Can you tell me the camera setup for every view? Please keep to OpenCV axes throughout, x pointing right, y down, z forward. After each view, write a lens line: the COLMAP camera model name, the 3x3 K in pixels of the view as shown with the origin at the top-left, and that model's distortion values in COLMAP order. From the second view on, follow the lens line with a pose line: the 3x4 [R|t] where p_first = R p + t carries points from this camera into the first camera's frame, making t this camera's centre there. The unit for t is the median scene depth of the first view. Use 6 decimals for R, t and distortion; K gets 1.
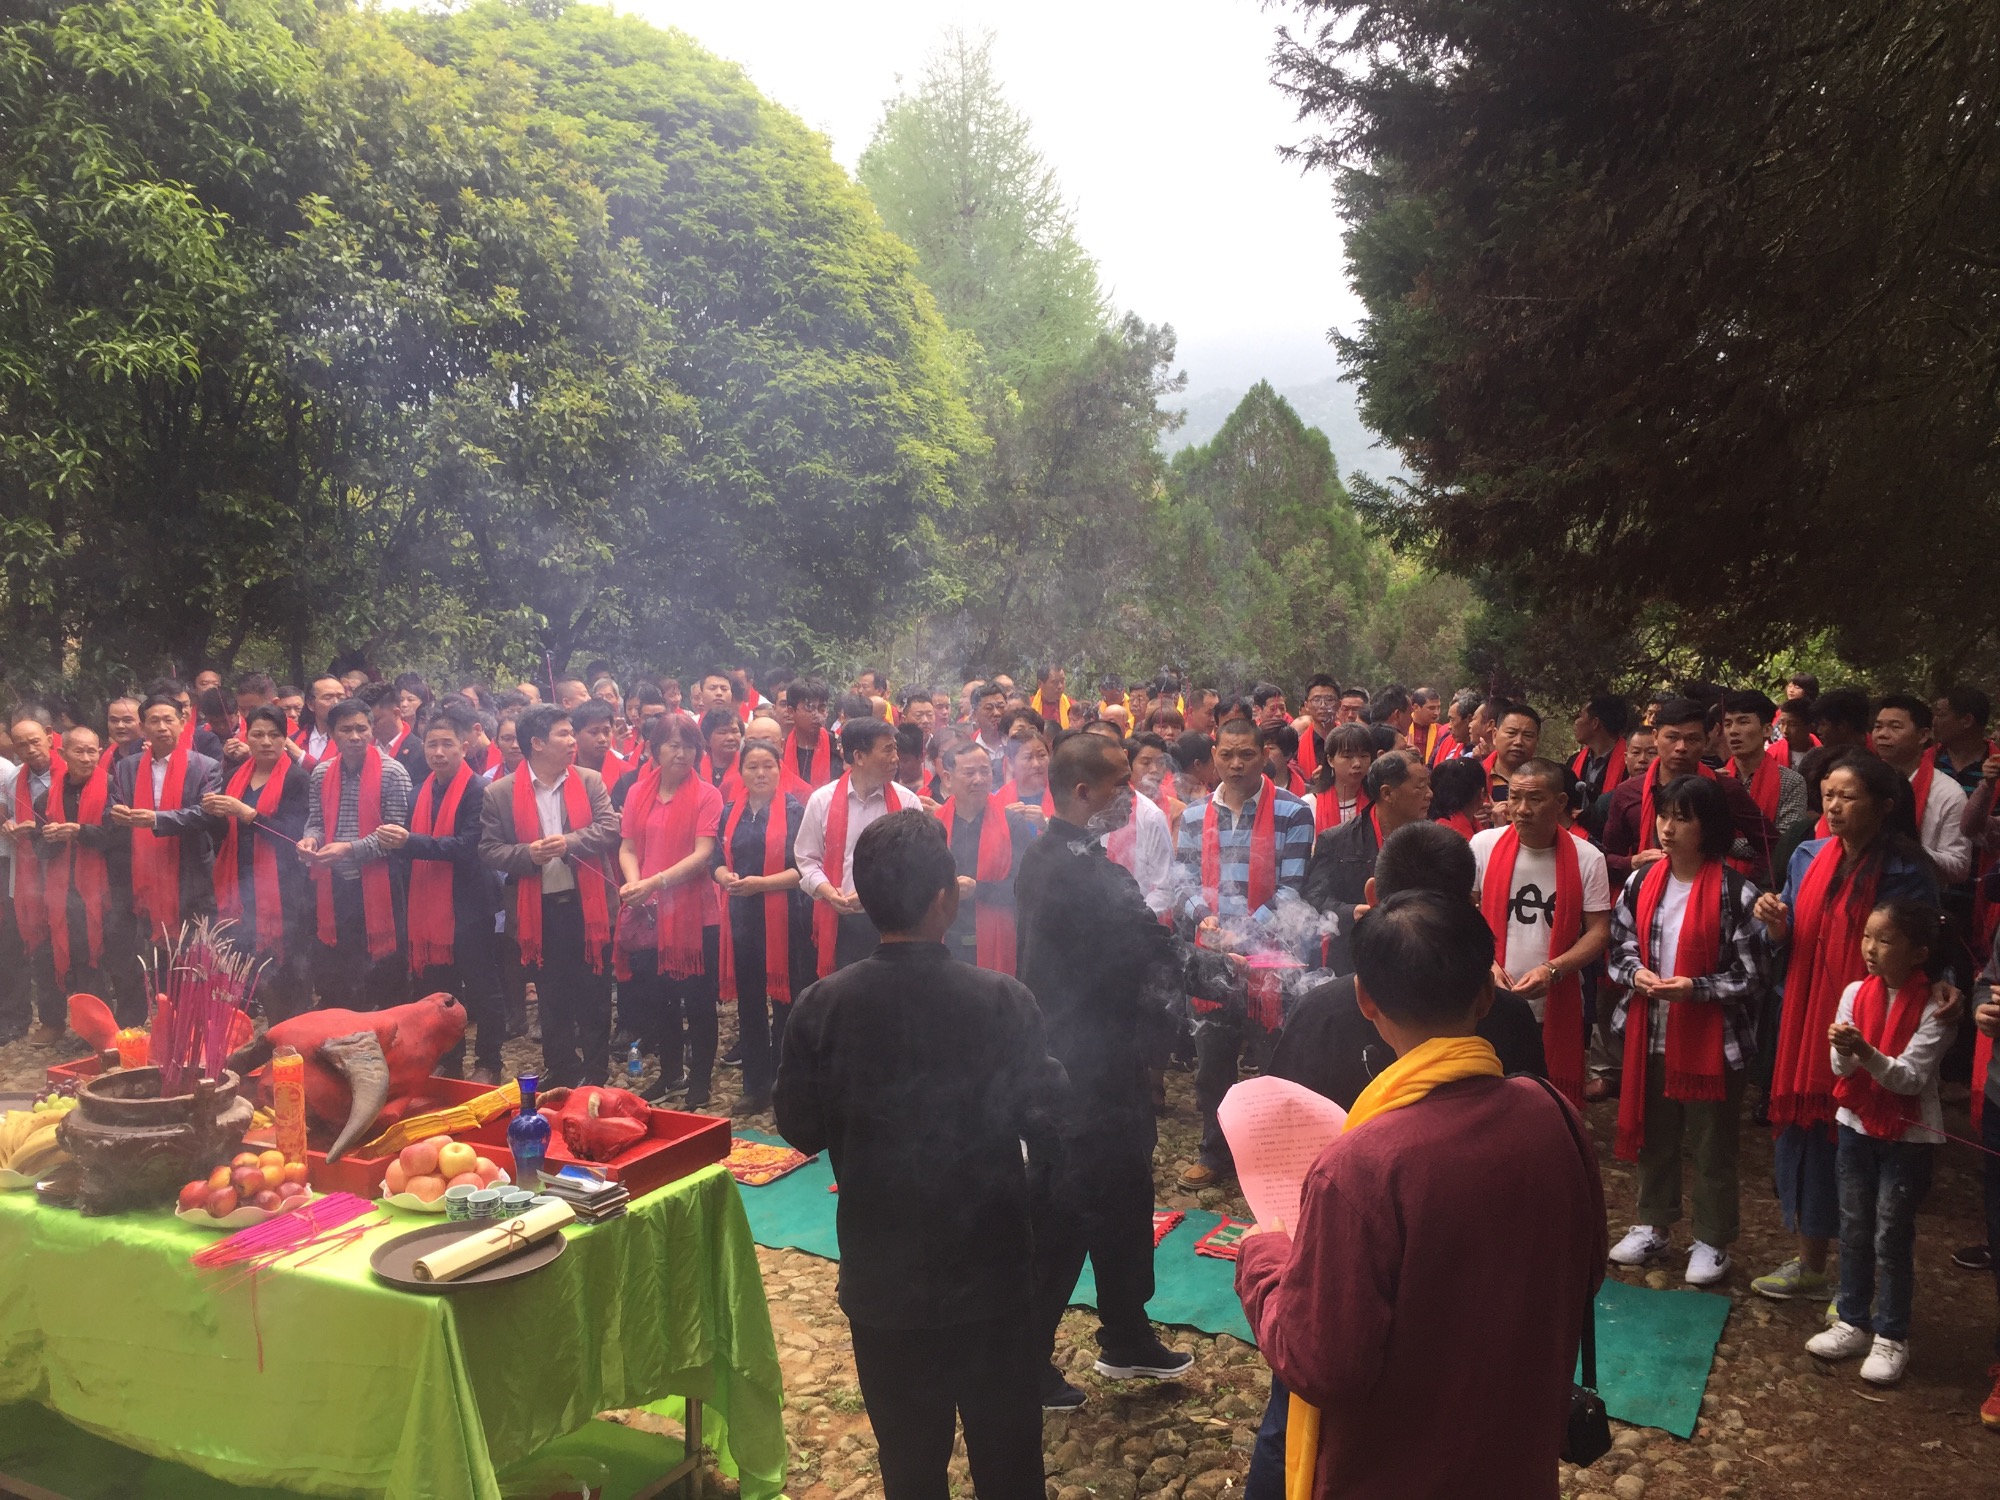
lens RADIAL K [[1687.1, 0, 1000.0], [0, 1687.1, 750.0], [0, 0, 1]] dist [0.061163, -0.082537]
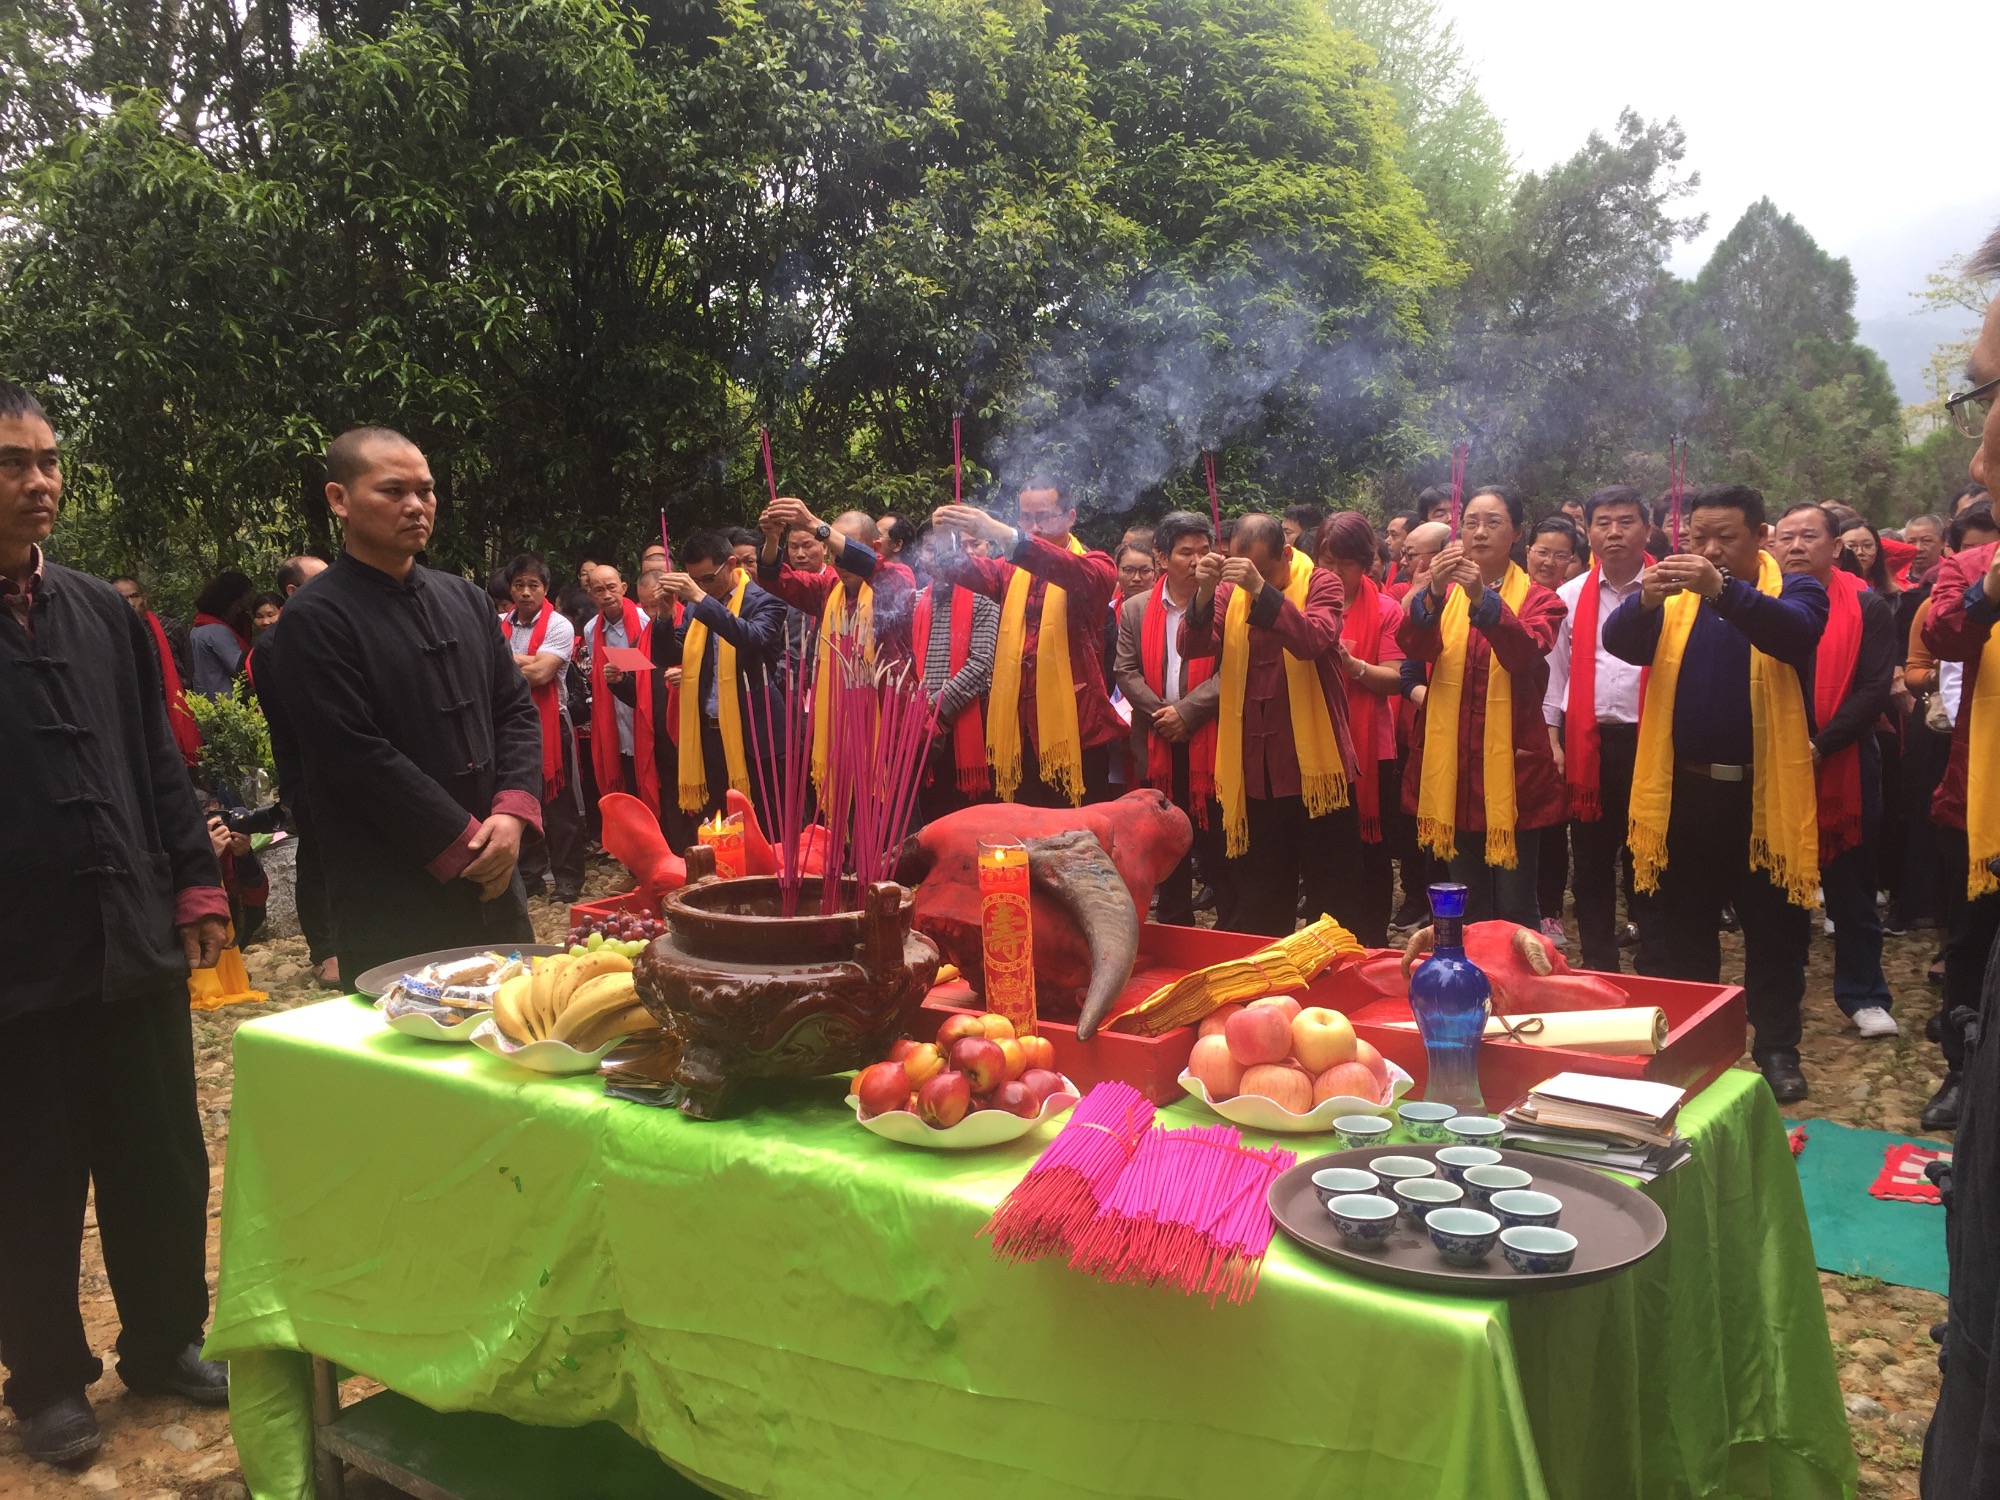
lens RADIAL K [[1775.3, 0, 1036.6], [0, 1775.3, 743.1], [0, 0, 1]] dist [0.059508, -0.074980]
pose [[0.980425, -0.014346, -0.196369, -0.063550], [0.022197, 0.999037, 0.037839, 0.026567], [0.195637, -0.041457, 0.979800, 0.092339]]
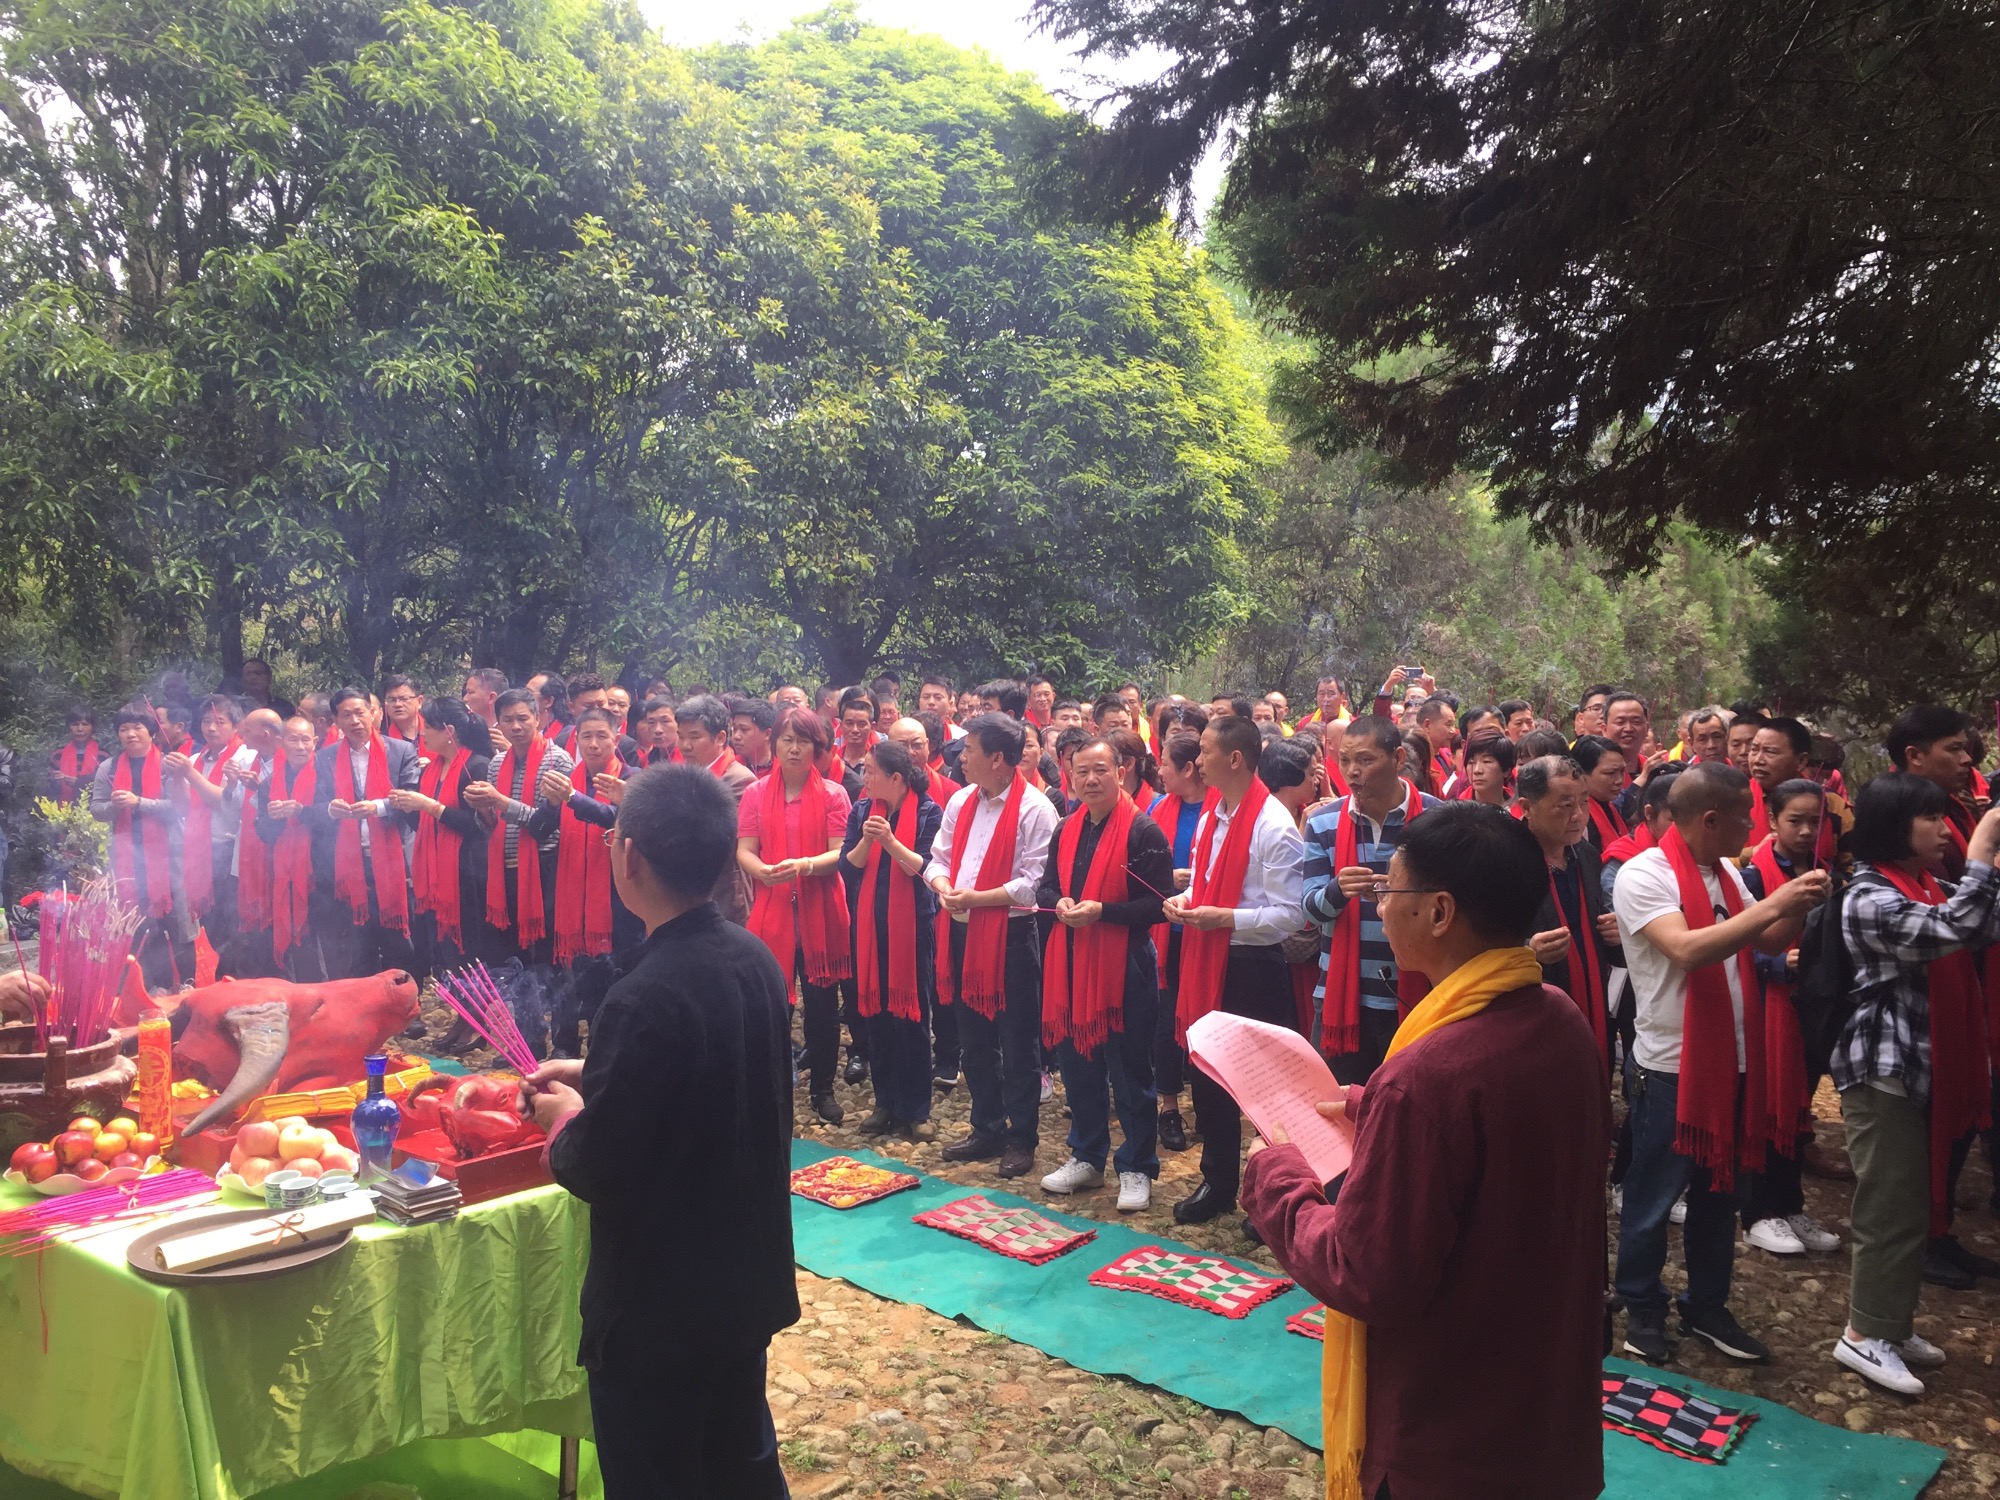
lens RADIAL K [[1709.0, 0, 955.7], [0, 1709.0, 743.4], [0, 0, 1]] dist [0.064849, -0.084695]
pose [[0.974170, 0.022058, -0.224736, 0.049332], [-0.027033, 0.999452, -0.019085, 0.007261], [0.224192, 0.024667, 0.974233, 0.036040]]
